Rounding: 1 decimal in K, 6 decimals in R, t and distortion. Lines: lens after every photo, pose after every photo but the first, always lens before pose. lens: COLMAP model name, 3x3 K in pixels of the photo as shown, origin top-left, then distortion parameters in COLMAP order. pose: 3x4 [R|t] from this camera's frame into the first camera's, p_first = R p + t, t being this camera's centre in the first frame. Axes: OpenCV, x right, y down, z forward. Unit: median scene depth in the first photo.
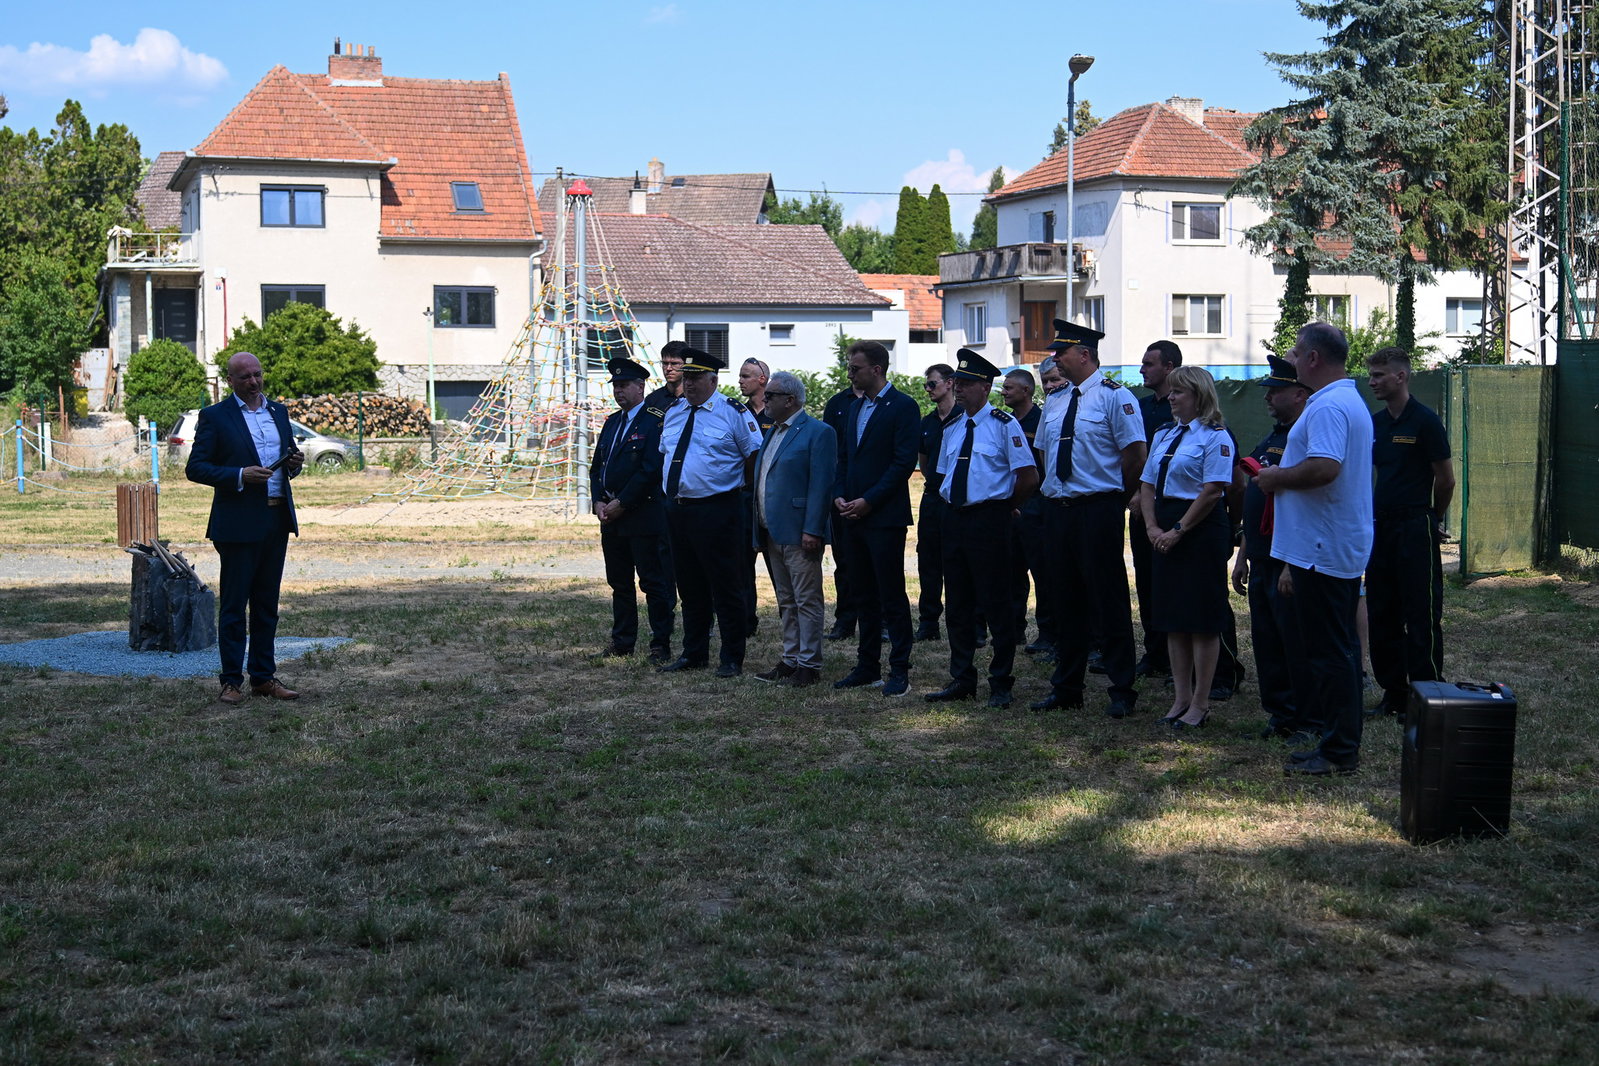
lens RADIAL K [[2413.9, 0, 885.3], [0, 2413.9, 532.1], [0, 0, 1]] dist [0.015029, -0.149915]
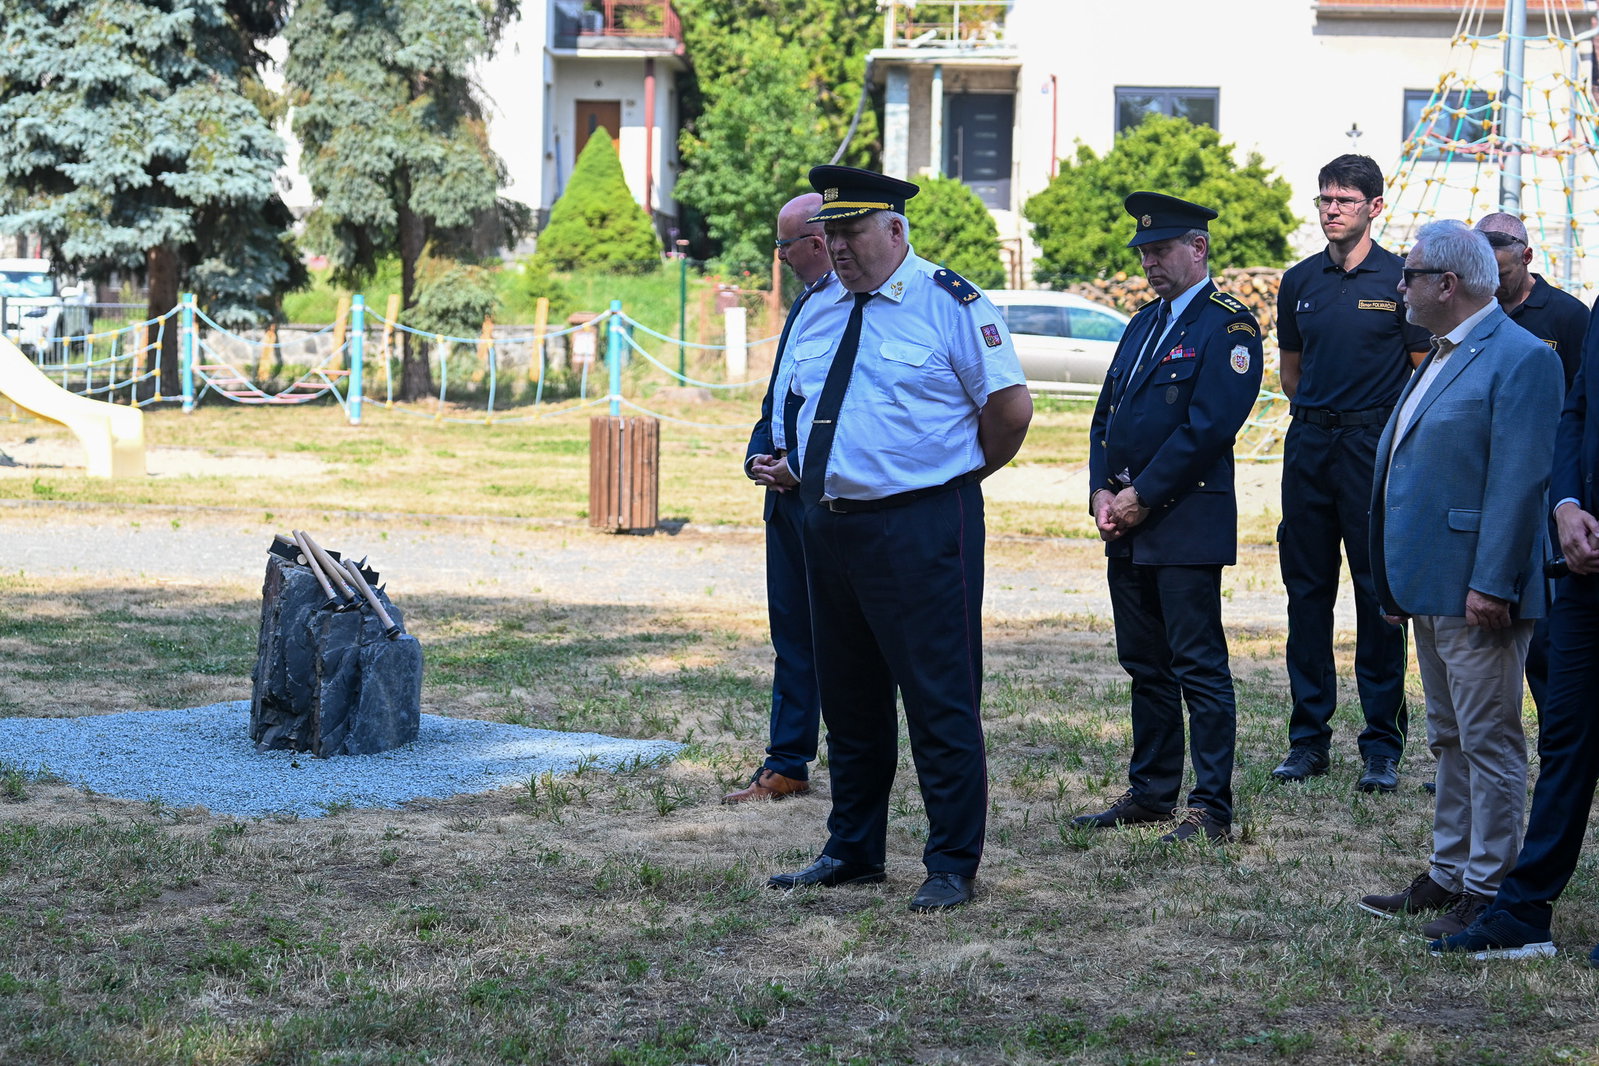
lens RADIAL K [[3808.9, 0, 924.2], [0, 3808.9, 534.2], [0, 0, 1]] dist [0.011605, -0.041466]
pose [[0.934876, 0.043331, -0.352319, 0.035593], [-0.040194, 0.999060, 0.016218, -0.005041], [0.352690, -0.001001, 0.935740, 0.101001]]
